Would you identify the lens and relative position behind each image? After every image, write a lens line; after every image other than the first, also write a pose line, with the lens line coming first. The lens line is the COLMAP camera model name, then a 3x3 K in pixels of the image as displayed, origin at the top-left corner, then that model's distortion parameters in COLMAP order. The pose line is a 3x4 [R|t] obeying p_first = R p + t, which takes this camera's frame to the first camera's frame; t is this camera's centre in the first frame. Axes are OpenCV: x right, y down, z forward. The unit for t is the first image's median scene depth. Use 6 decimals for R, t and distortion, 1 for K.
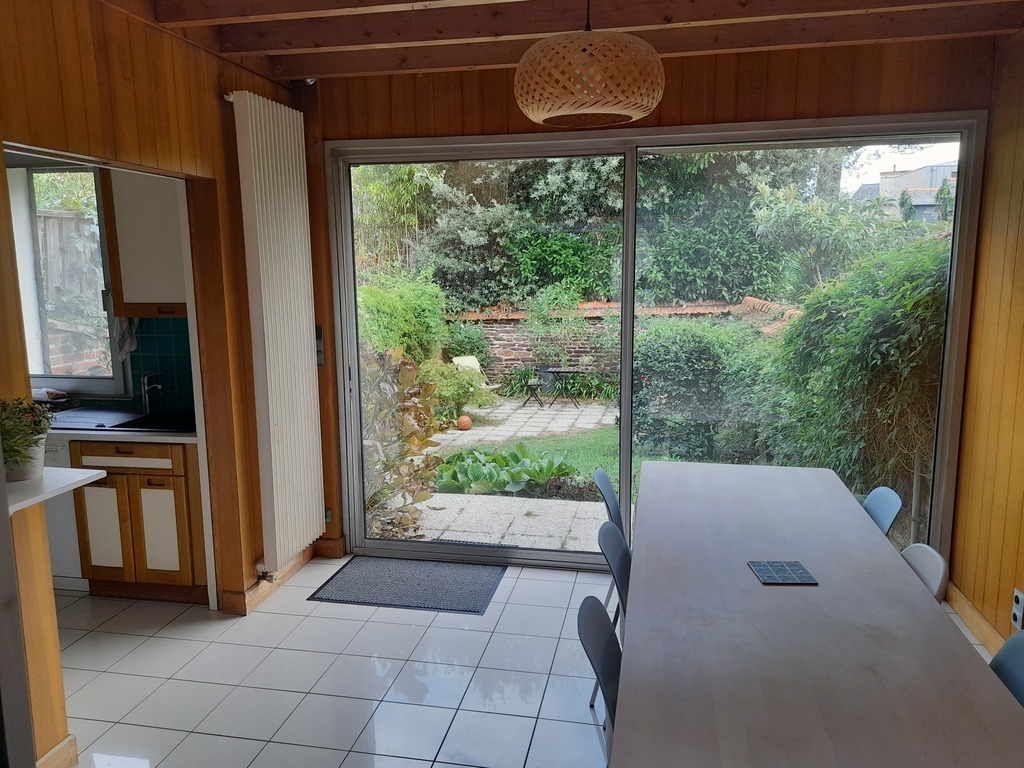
lens RADIAL K [[759.3, 0, 513.7], [0, 759.3, 384.8], [0, 0, 1]] dist [0.028827, -0.005661]
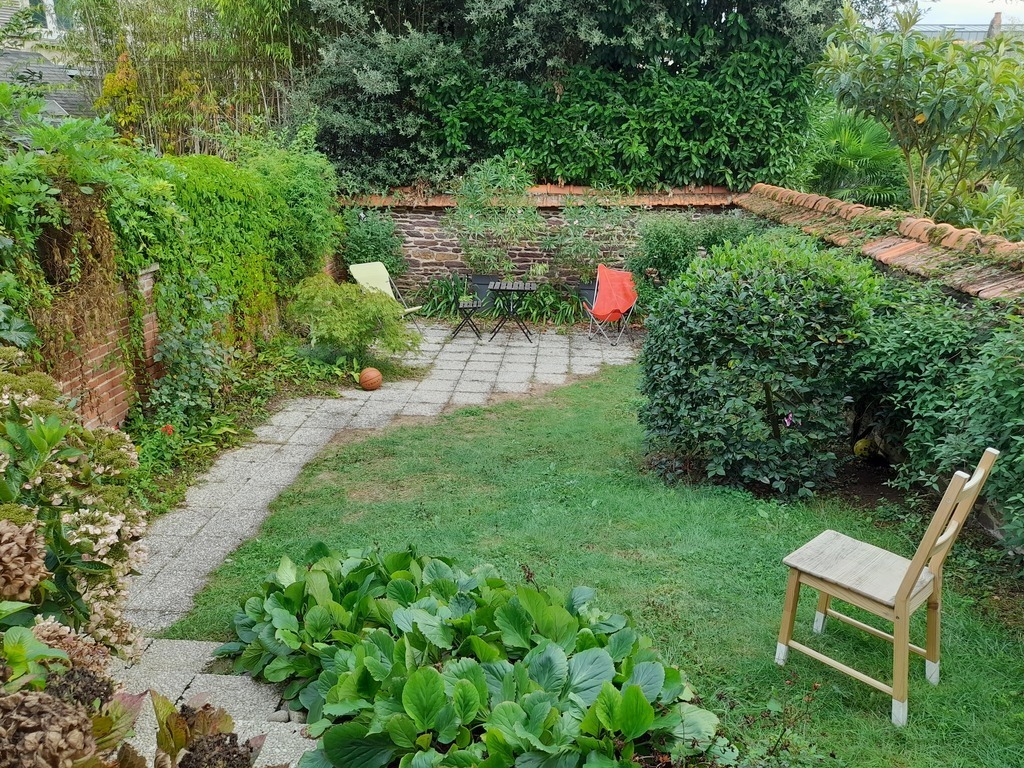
lens RADIAL K [[759.3, 0, 507.1], [0, 759.3, 384.1], [0, 0, 1]] dist [0.028827, -0.005661]
pose [[0.992301, -0.007505, 0.123622, -0.023747], [-0.013069, 0.986244, 0.164778, -0.043039], [-0.123158, -0.165125, 0.978553, 0.280977]]
